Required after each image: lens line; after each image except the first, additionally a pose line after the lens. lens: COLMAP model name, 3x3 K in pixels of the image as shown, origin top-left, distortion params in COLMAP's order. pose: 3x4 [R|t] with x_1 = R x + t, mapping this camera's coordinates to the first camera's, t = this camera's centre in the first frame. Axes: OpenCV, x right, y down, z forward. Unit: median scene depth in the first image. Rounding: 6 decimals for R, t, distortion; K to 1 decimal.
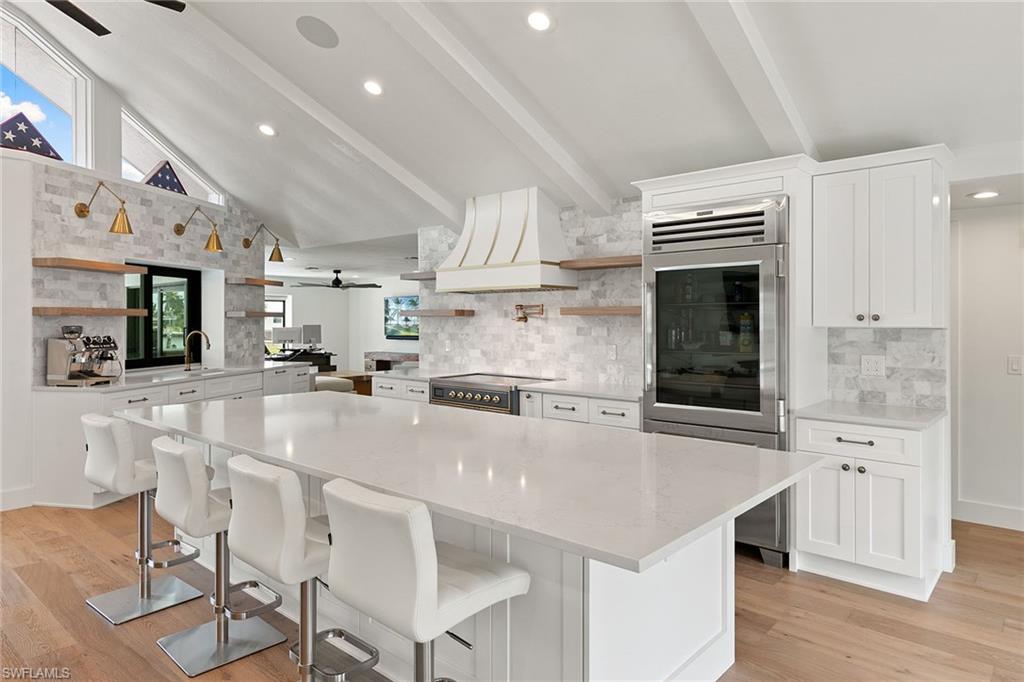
lens RADIAL K [[633.2, 0, 511.0], [0, 633.2, 318.5], [0, 0, 1]] dist [0.006428, -0.000877]
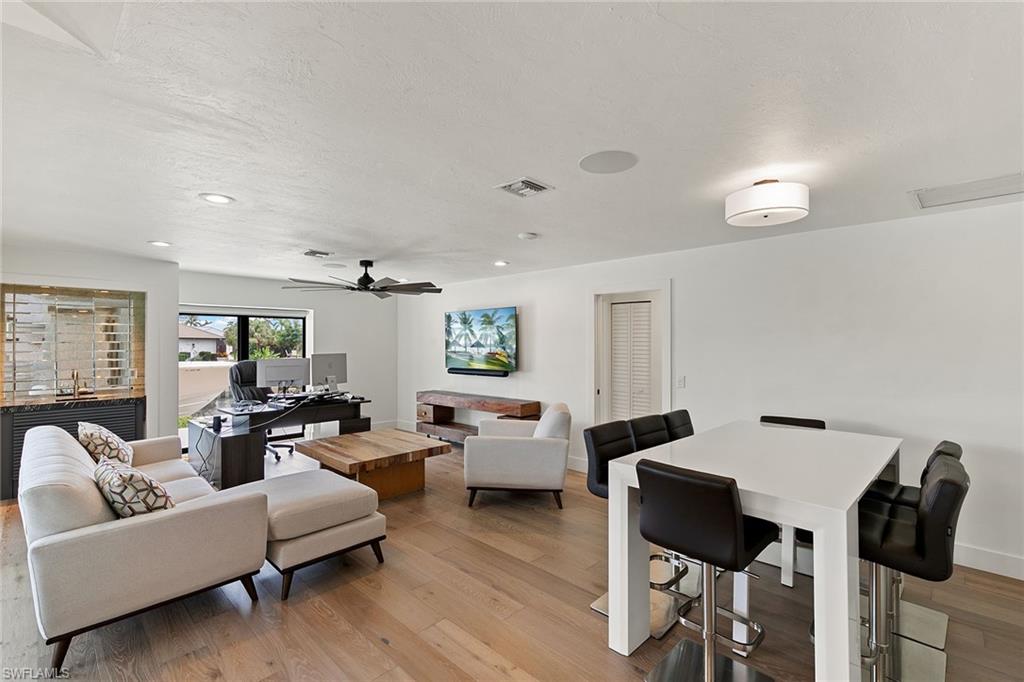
lens RADIAL K [[456.0, 0, 512.0], [0, 456.0, 341.0], [0, 0, 1]] dist [-0.000407, -0.000231]
pose [[0.998992, -0.000709, -0.044873, -0.258609], [0.000769, 0.999999, 0.001315, -0.006597], [0.044872, -0.001349, 0.998992, 1.248633]]
